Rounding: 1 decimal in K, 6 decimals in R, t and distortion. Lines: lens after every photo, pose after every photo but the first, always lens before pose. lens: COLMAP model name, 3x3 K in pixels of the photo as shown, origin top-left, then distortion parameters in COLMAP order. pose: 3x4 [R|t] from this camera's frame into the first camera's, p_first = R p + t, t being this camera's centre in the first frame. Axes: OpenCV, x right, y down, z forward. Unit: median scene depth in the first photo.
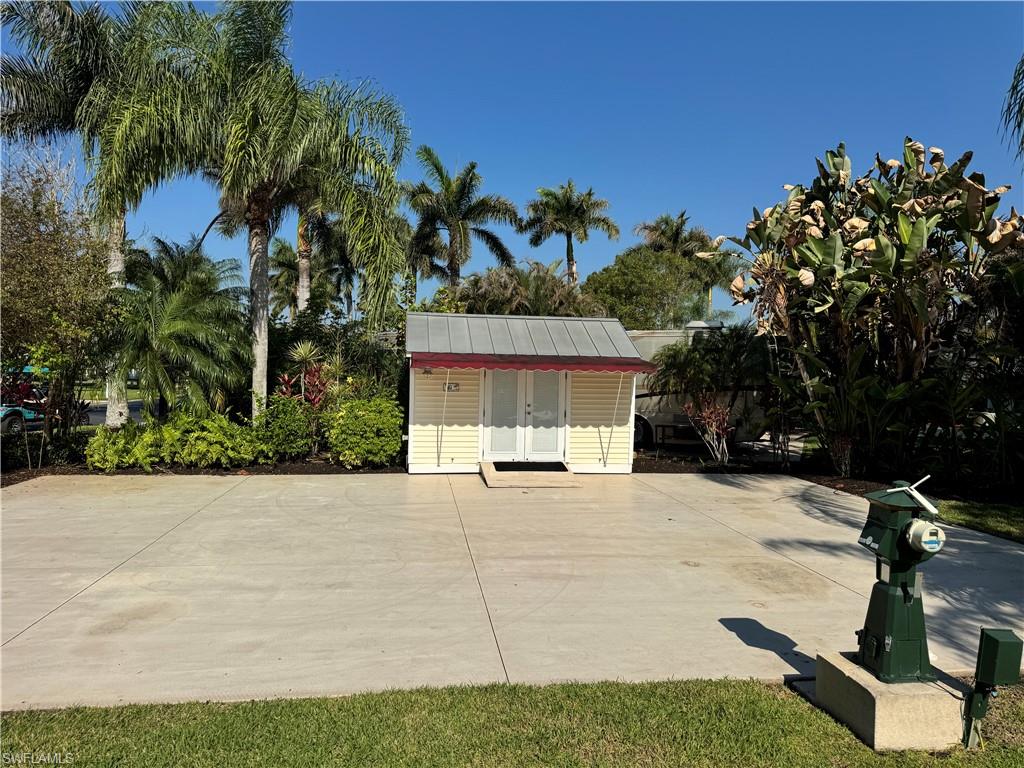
lens RADIAL K [[716.5, 0, 512.0], [0, 716.5, 384.0], [0, 0, 1]] dist [0.110409, -0.144615]
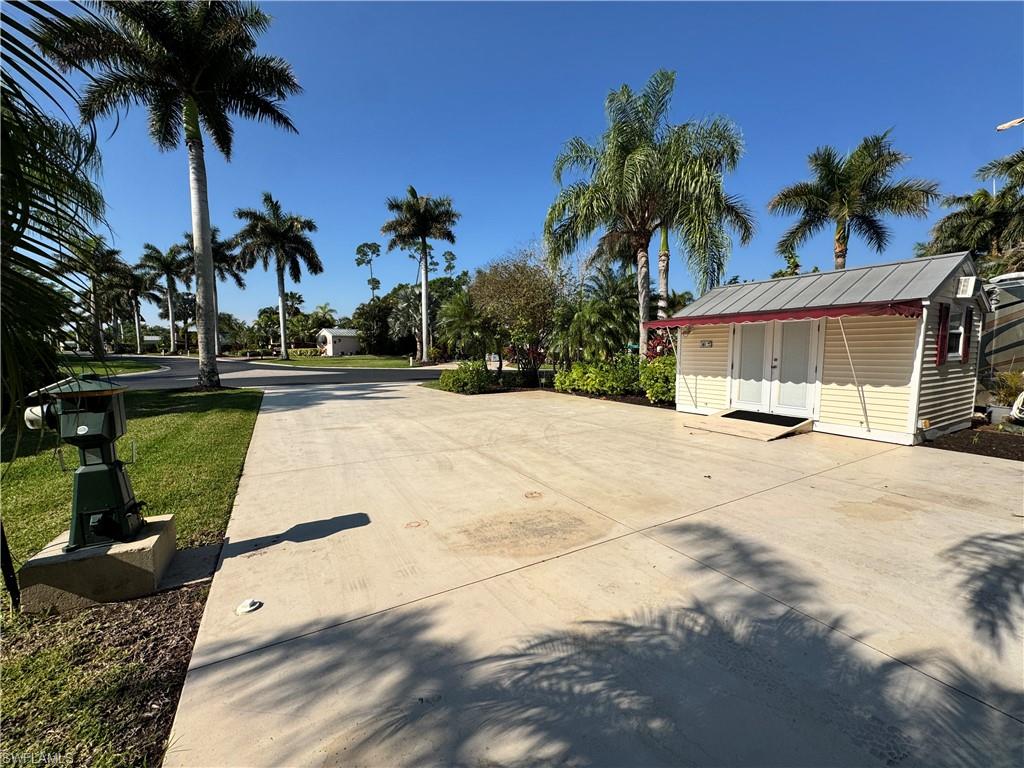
lens RADIAL K [[408.5, 0, 512.0], [0, 408.5, 384.0], [0, 0, 1]] dist [-0.004393, -0.000069]
pose [[0.372115, 0.052497, -0.926701, 0.433744], [-0.009297, 0.998560, 0.052835, 0.037929], [0.928140, -0.011045, 0.372068, 0.442156]]
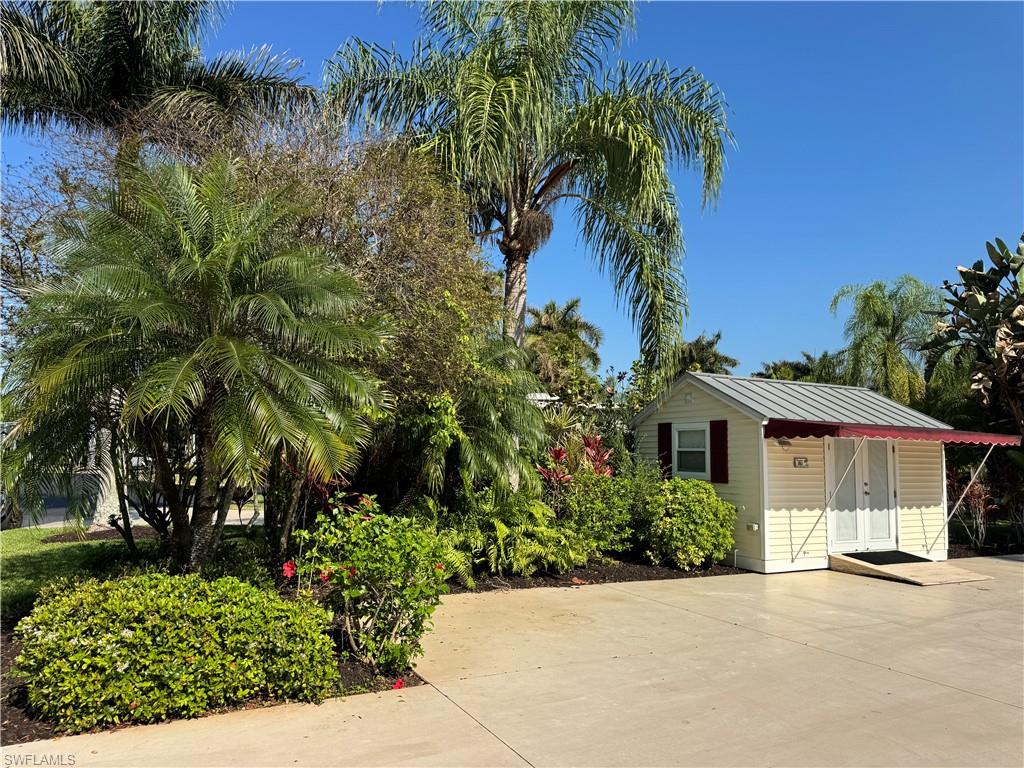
lens RADIAL K [[716.5, 0, 512.0], [0, 716.5, 384.0], [0, 0, 1]] dist [0.110409, -0.144615]
pose [[0.946648, 0.026886, 0.321145, -0.673127], [0.014009, 0.992139, -0.124355, 0.013818], [-0.321963, 0.122219, 0.938830, 0.309612]]
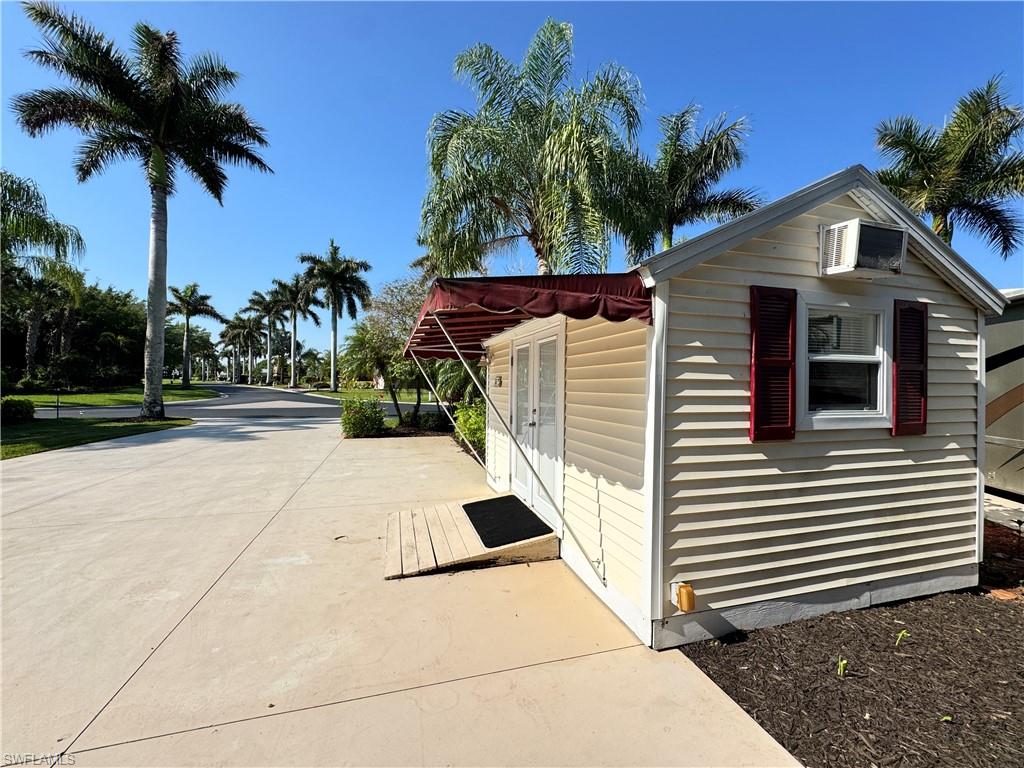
lens RADIAL K [[408.5, 0, 512.0], [0, 408.5, 384.0], [0, 0, 1]] dist [-0.004393, -0.000069]
pose [[0.141442, -0.023794, -0.989661, 0.346628], [-0.032830, 0.999048, -0.028712, 0.018566], [0.989402, 0.036552, 0.140526, 0.955885]]
